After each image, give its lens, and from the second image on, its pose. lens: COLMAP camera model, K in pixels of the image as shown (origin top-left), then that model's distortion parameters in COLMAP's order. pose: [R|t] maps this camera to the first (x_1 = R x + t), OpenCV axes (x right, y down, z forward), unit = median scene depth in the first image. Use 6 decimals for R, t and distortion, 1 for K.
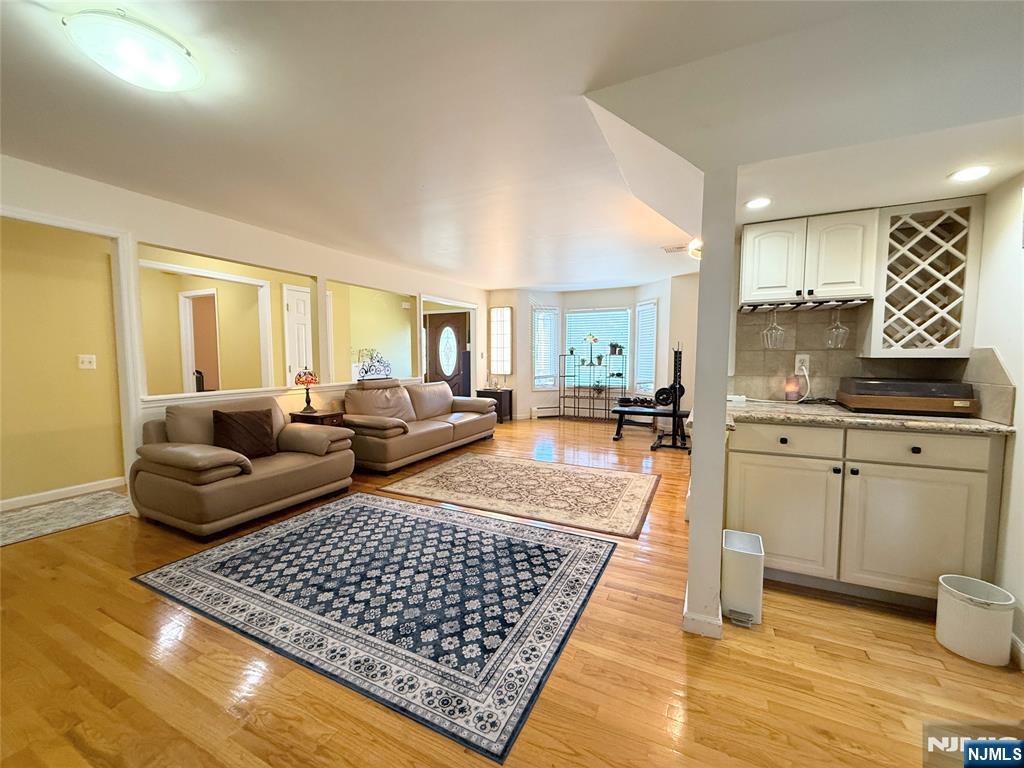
lens RADIAL K [[408.2, 0, 509.5], [0, 408.2, 385.9], [0, 0, 1]] dist [-0.001421, 0.000487]
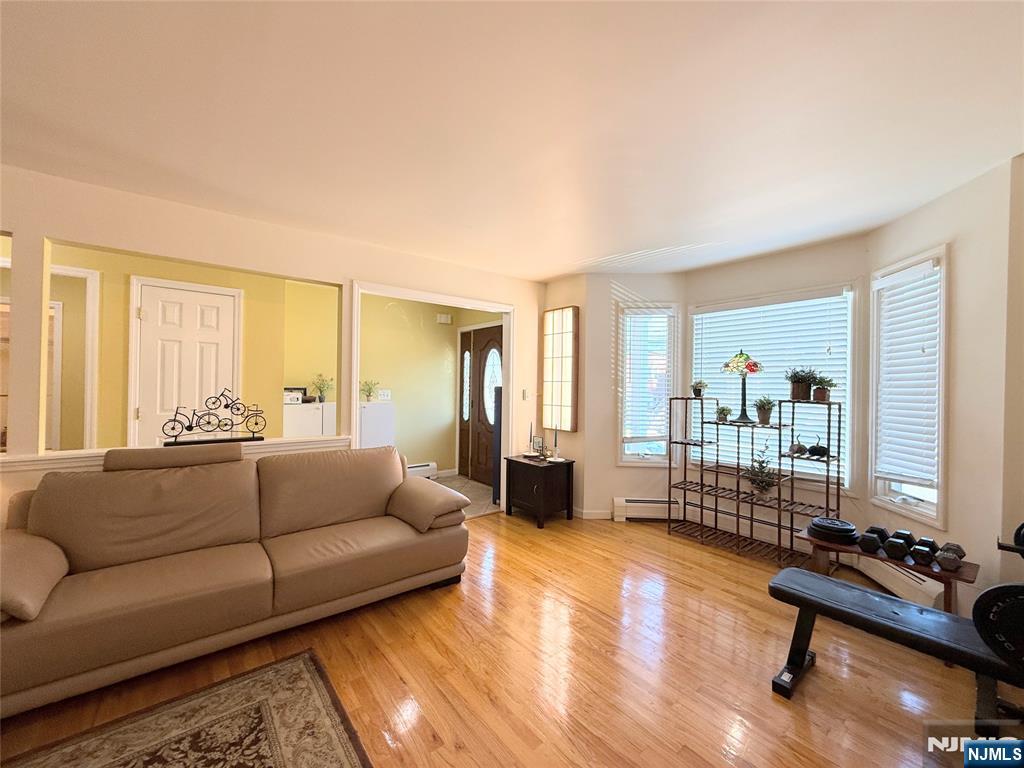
lens RADIAL K [[408.2, 0, 511.0], [0, 408.2, 385.2], [0, 0, 1]] dist [-0.001421, 0.000487]
pose [[0.904298, 0.013293, -0.426695, 0.397180], [-0.047556, 0.996431, -0.069745, -0.120032], [0.424245, 0.083362, 0.901702, 1.212107]]
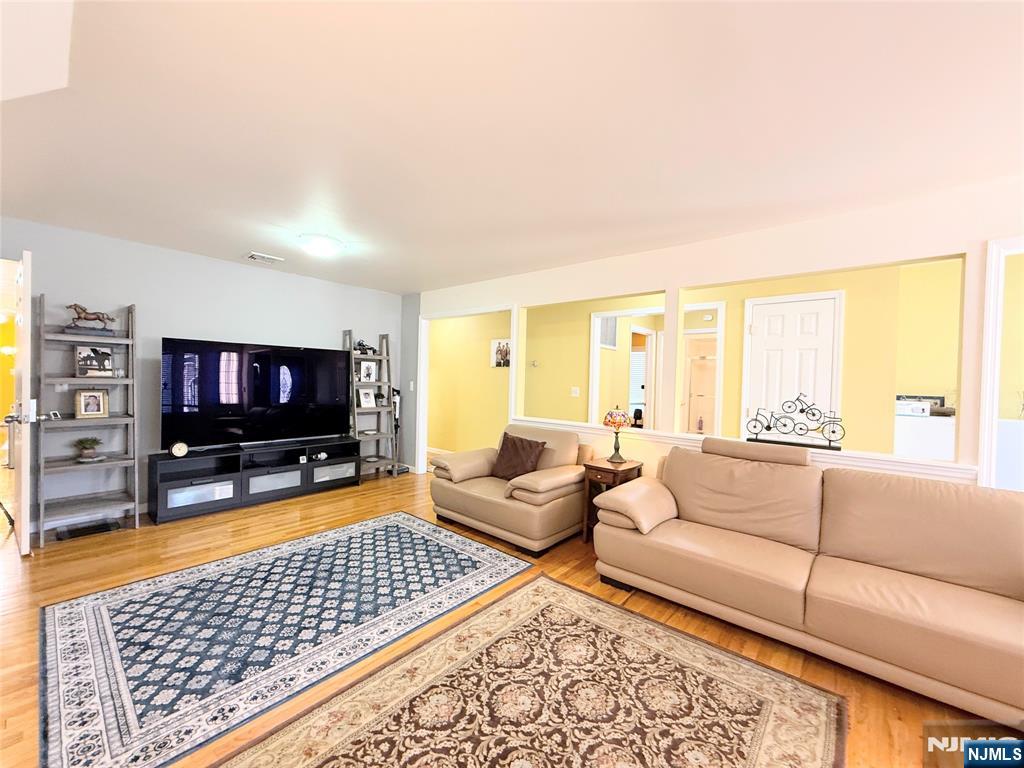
lens RADIAL K [[408.2, 0, 511.2], [0, 408.2, 384.6], [0, 0, 1]] dist [-0.001421, 0.000487]
pose [[-0.245875, 0.007383, -0.969273, 0.490544], [-0.099434, 0.994503, 0.032799, -0.130816], [0.964188, 0.104443, -0.243789, 1.353415]]
